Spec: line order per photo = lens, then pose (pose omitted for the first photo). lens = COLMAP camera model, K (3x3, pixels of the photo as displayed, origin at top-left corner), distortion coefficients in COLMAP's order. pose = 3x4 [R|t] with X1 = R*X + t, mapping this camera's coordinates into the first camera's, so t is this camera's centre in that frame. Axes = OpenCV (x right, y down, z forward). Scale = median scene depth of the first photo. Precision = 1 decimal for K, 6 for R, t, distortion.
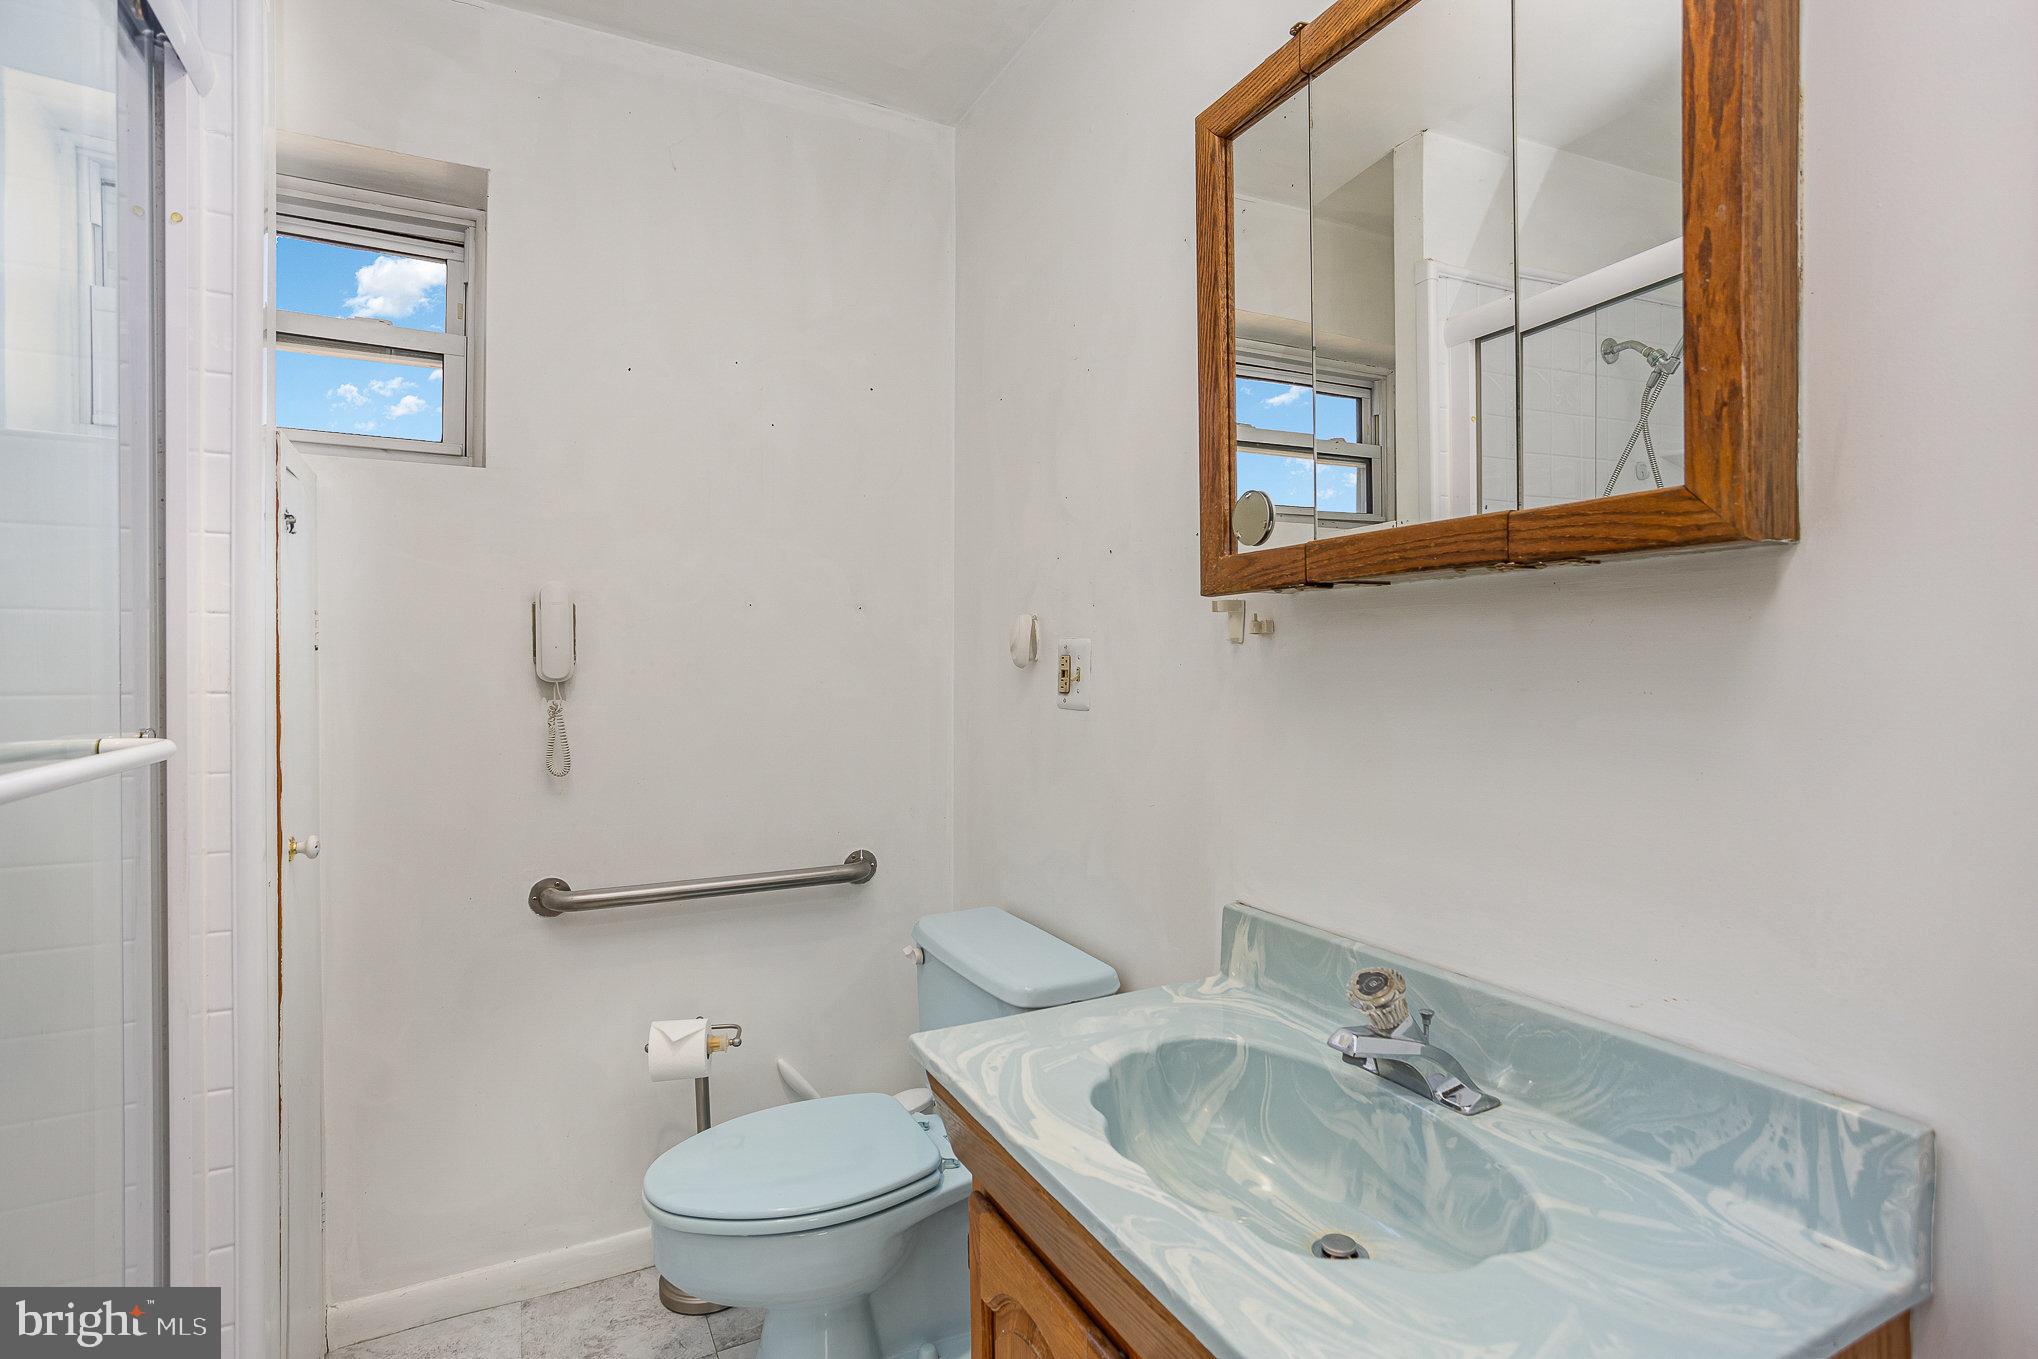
lens RADIAL K [[996.1, 0, 1025.0], [0, 996.1, 666.5], [0, 0, 1]] dist [-0.049499, 0.020931]
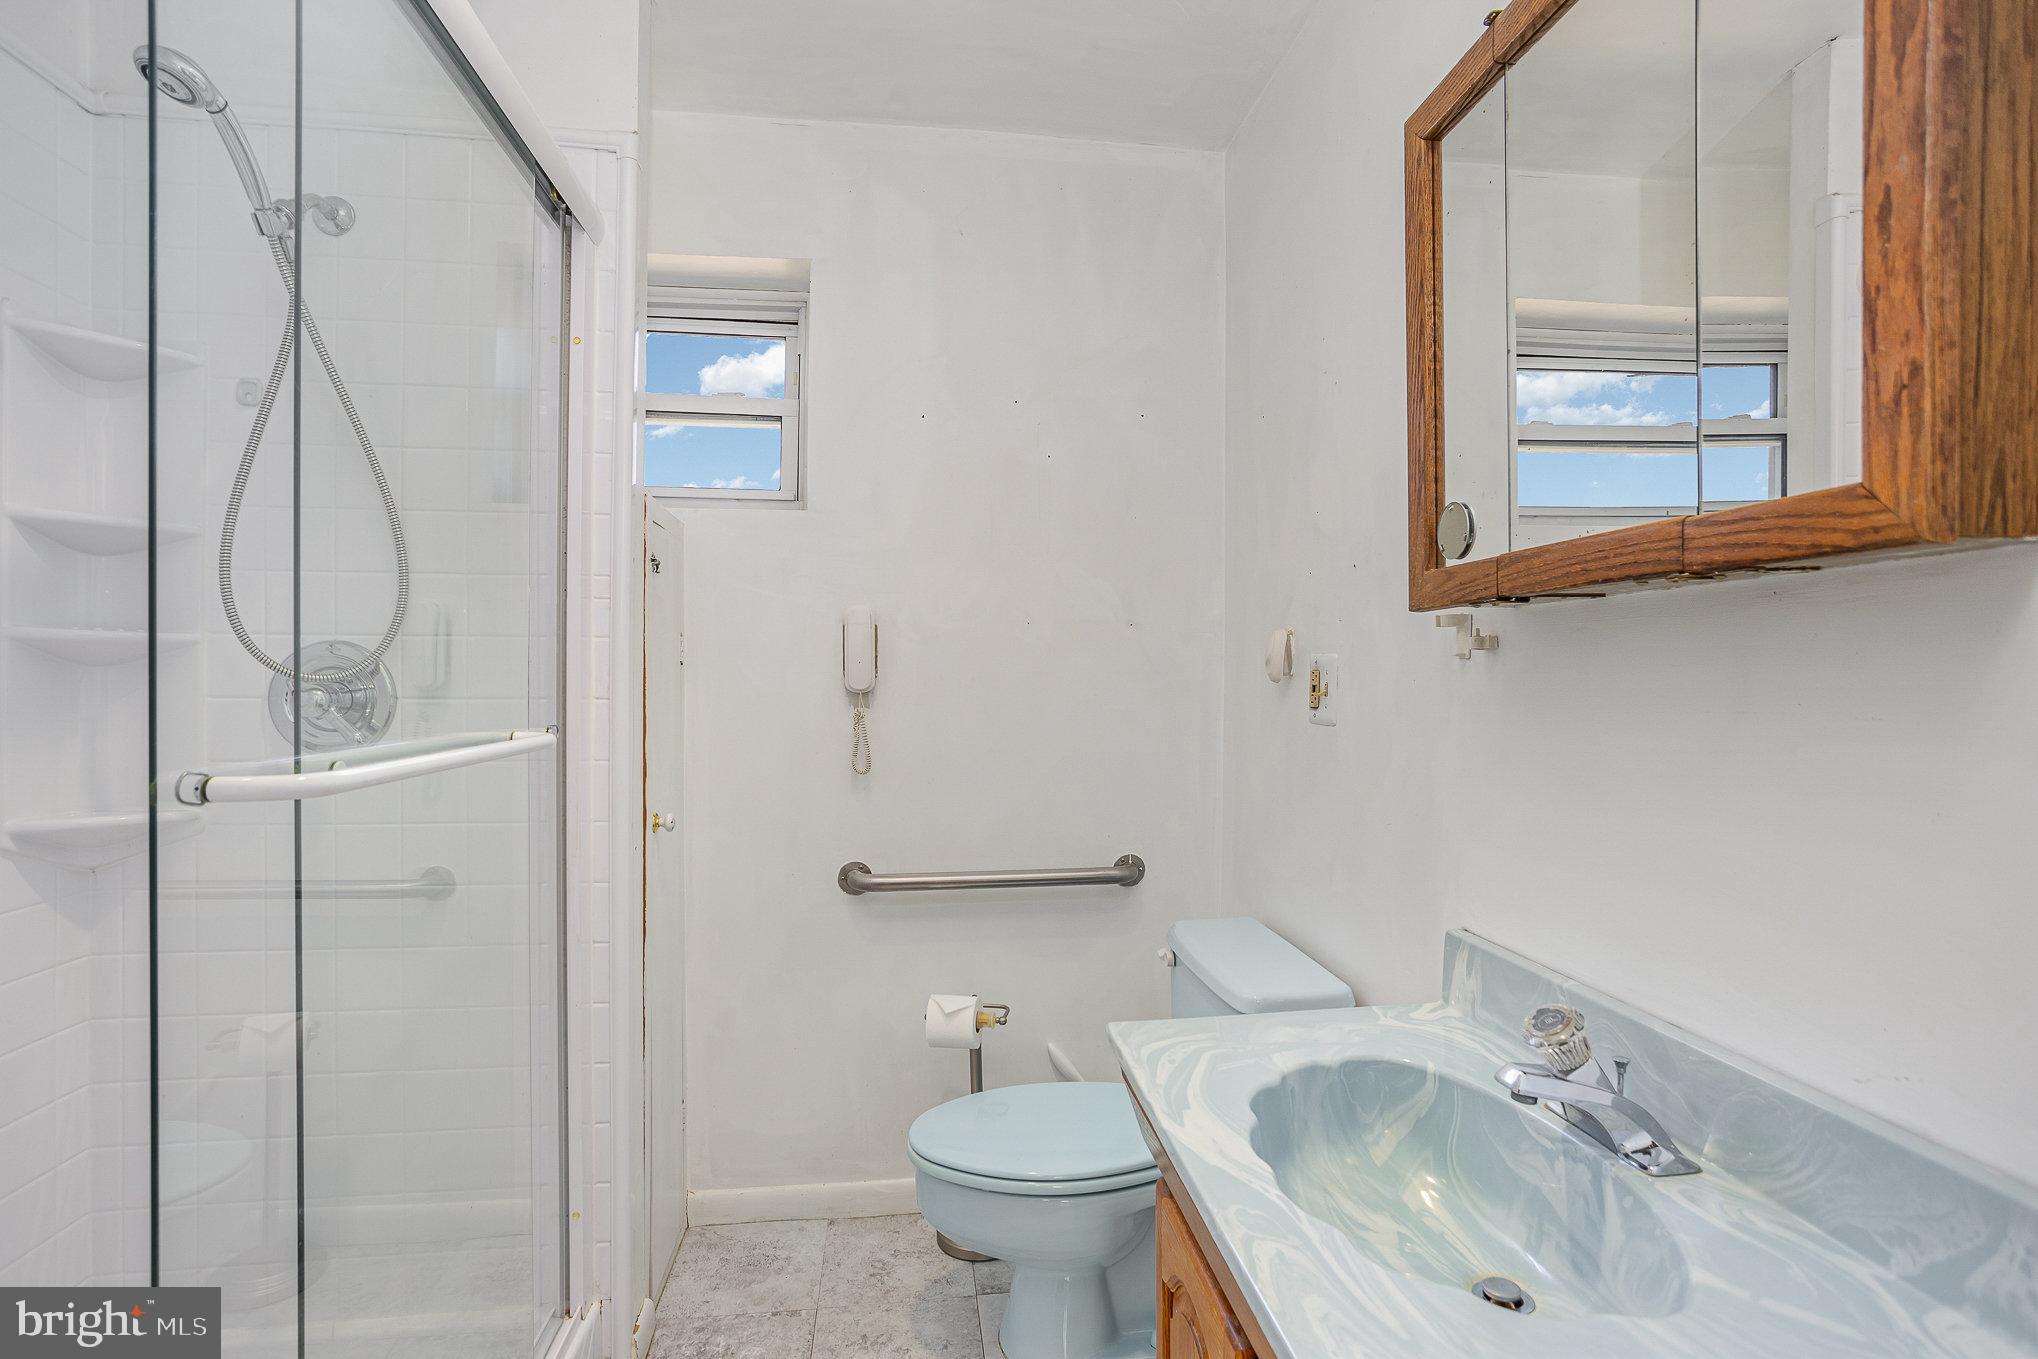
lens RADIAL K [[996.1, 0, 1029.0], [0, 996.1, 672.3], [0, 0, 1]] dist [-0.049499, 0.020931]
pose [[0.937870, 0.001938, -0.346981, 0.166919], [-0.003641, 0.999984, -0.004255, -0.005292], [0.346967, 0.005253, 0.937863, -0.044115]]
